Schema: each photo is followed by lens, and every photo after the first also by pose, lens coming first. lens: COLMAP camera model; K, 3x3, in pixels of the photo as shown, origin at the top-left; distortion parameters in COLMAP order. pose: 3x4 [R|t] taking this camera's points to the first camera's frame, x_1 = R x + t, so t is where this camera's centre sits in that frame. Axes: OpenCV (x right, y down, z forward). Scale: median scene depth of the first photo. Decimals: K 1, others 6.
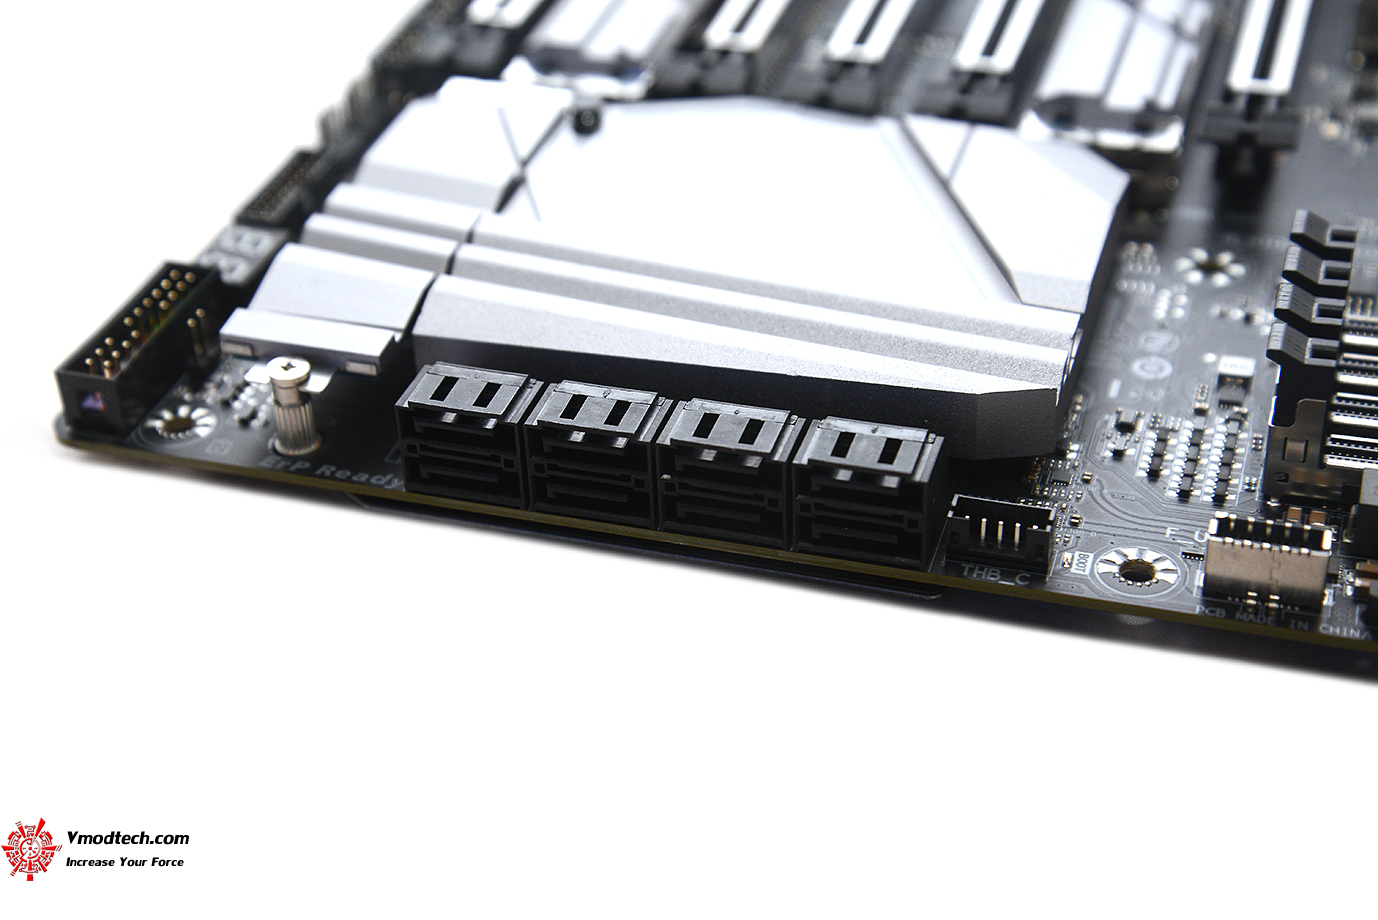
lens RADIAL K [[2260.5, 0, 677.2], [0, 2260.5, 465.8], [0, 0, 1]] dist [0.194325, 0.000000]
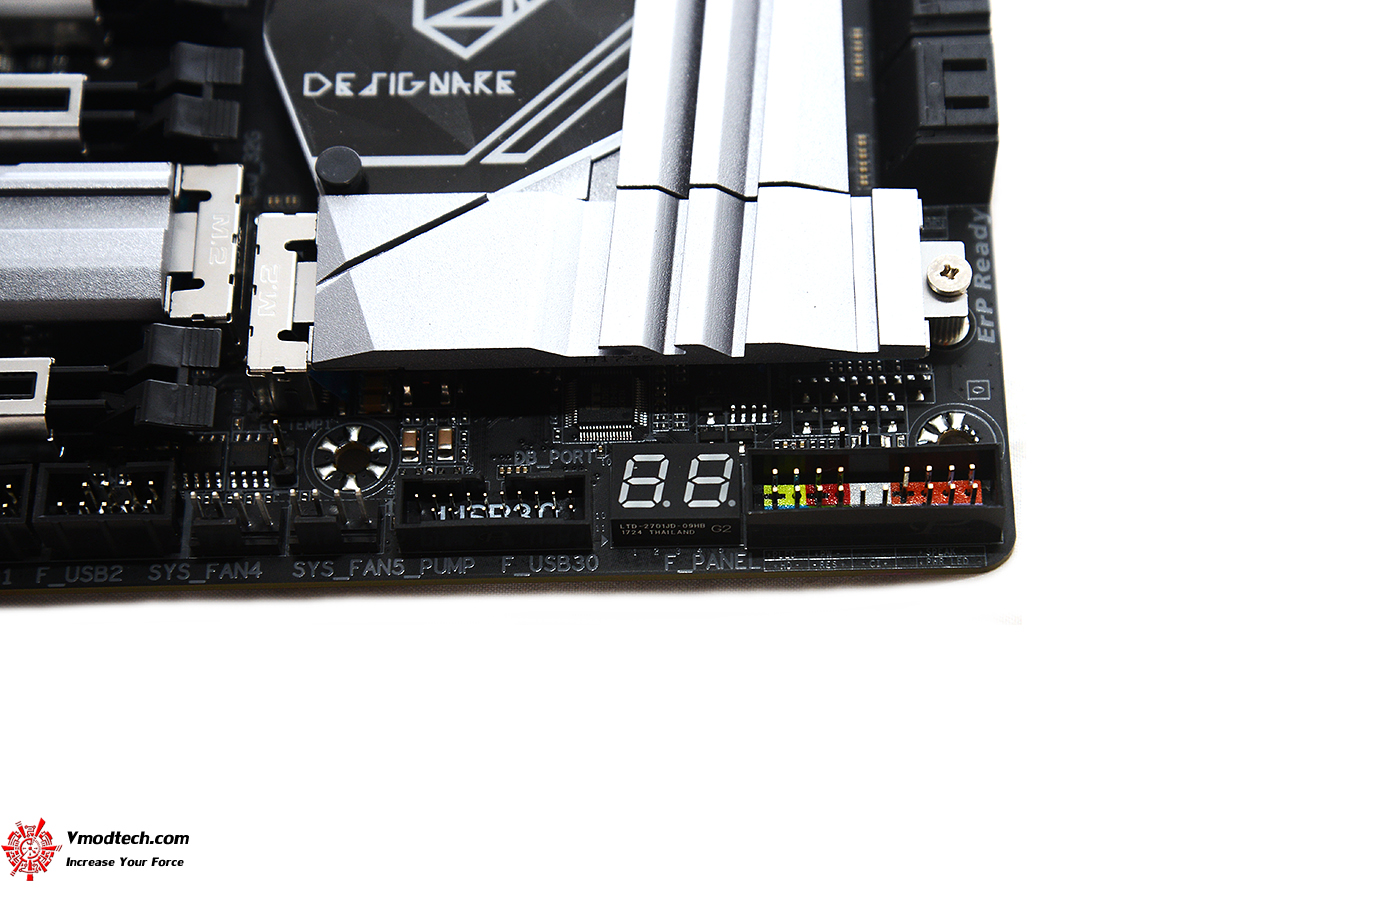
lens RADIAL K [[2661.3, 0, 691.1], [0, 2661.3, 451.1], [0, 0, 1]] dist [0.328272, 0.000000]
pose [[-0.304608, -0.810416, 0.500440, -0.728070], [0.581163, 0.258132, 0.771763, -0.909952], [-0.754628, 0.525922, 0.392355, 0.661690]]
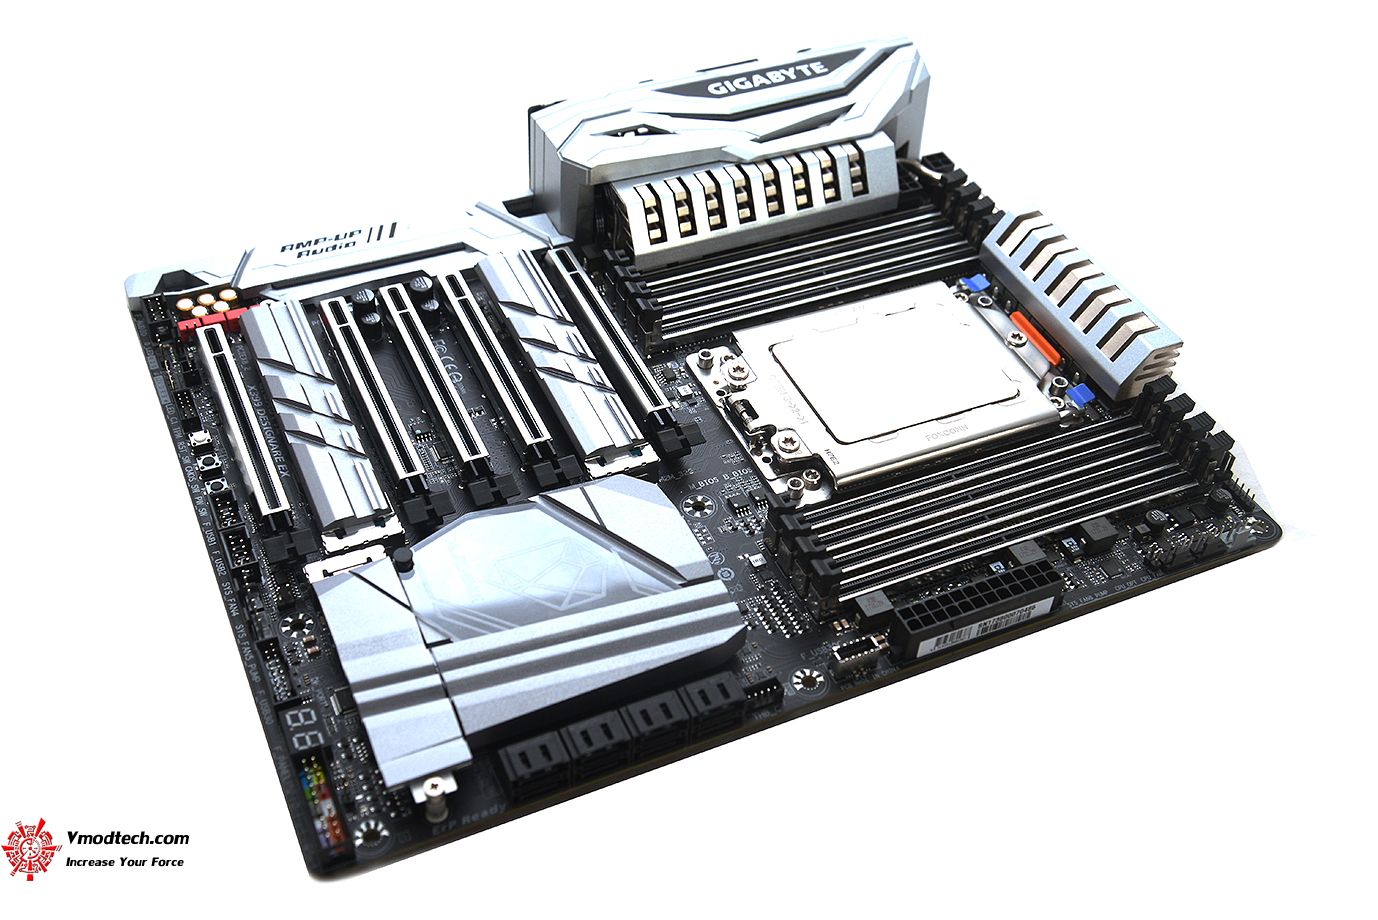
lens RADIAL K [[1498.3, 0, 680.3], [0, 1498.3, 455.8], [0, 0, 1]] dist [0.081832, 0.000000]
pose [[0.739756, -0.412147, 0.531879, -0.570184], [0.314303, 0.910575, 0.268452, -0.567319], [-0.594957, -0.031418, 0.803143, -0.160152]]
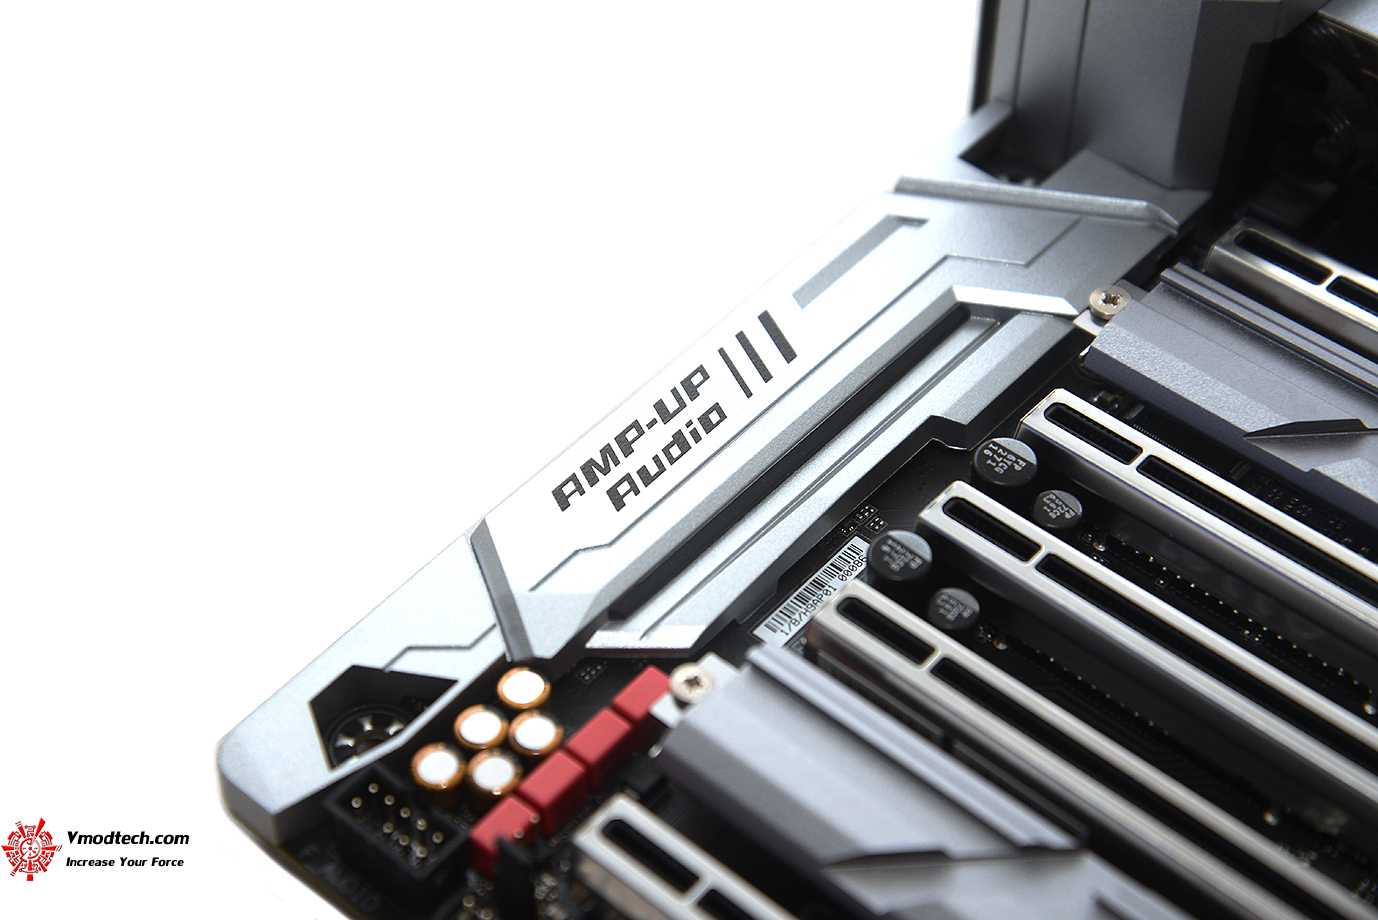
lens RADIAL K [[2661.3, 0, 689.2], [0, 2661.3, 447.5], [0, 0, 1]] dist [0.328272, 0.000000]
pose [[0.408034, -0.647722, 0.643400, -0.542472], [0.528927, 0.742130, 0.411678, -0.899881], [-0.744140, 0.172333, 0.645412, 0.802535]]
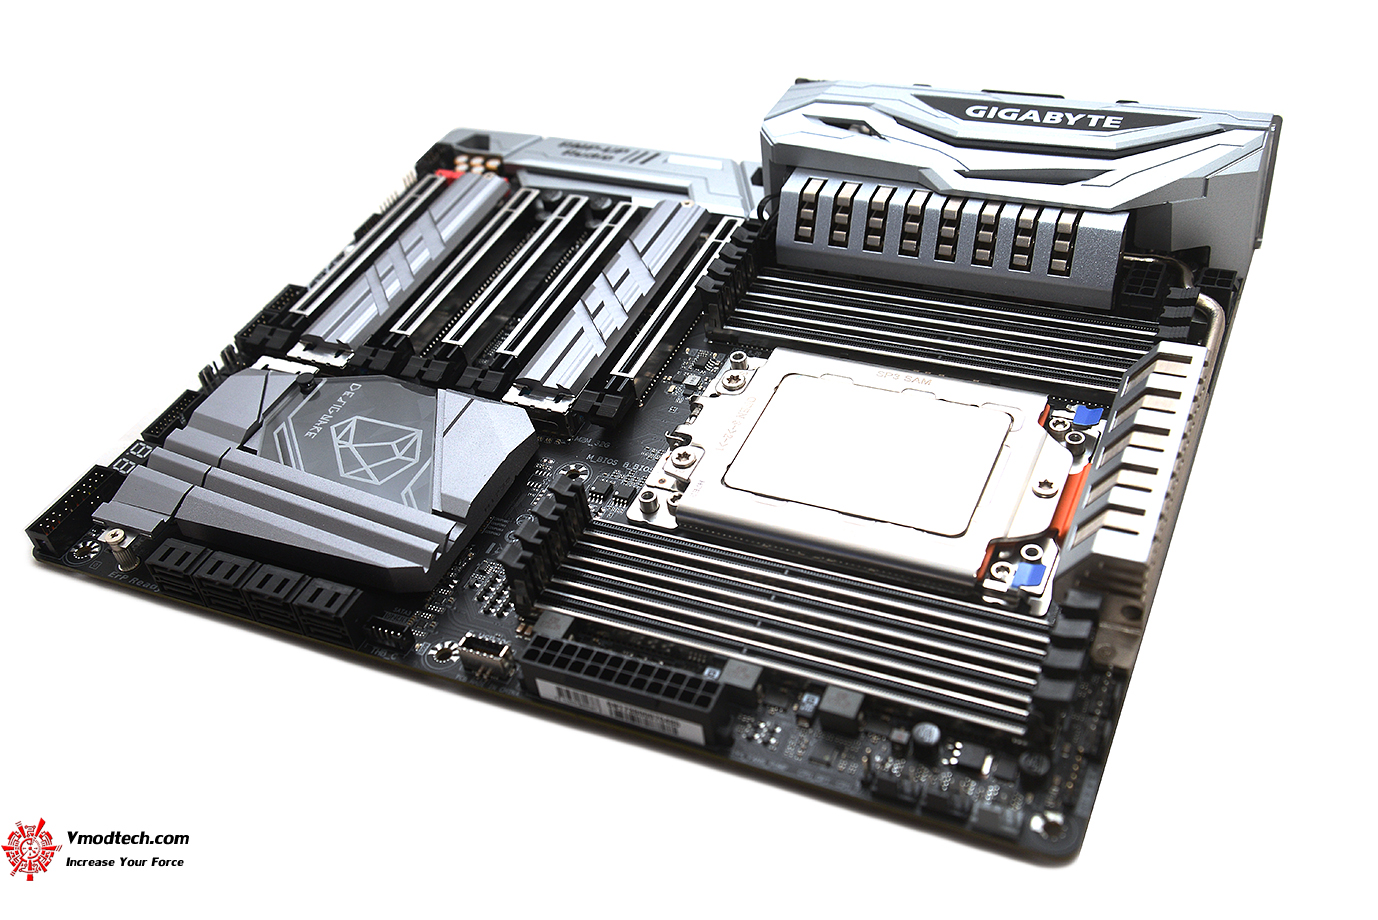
lens RADIAL K [[1430.8, 0, 688.7], [0, 1430.8, 454.4], [0, 0, 1]] dist [0.059207, 0.000000]
pose [[0.989054, 0.019504, -0.146260, 0.571829], [-0.001984, 0.992894, 0.118989, -0.282056], [0.147541, -0.117397, 0.982064, -0.288817]]
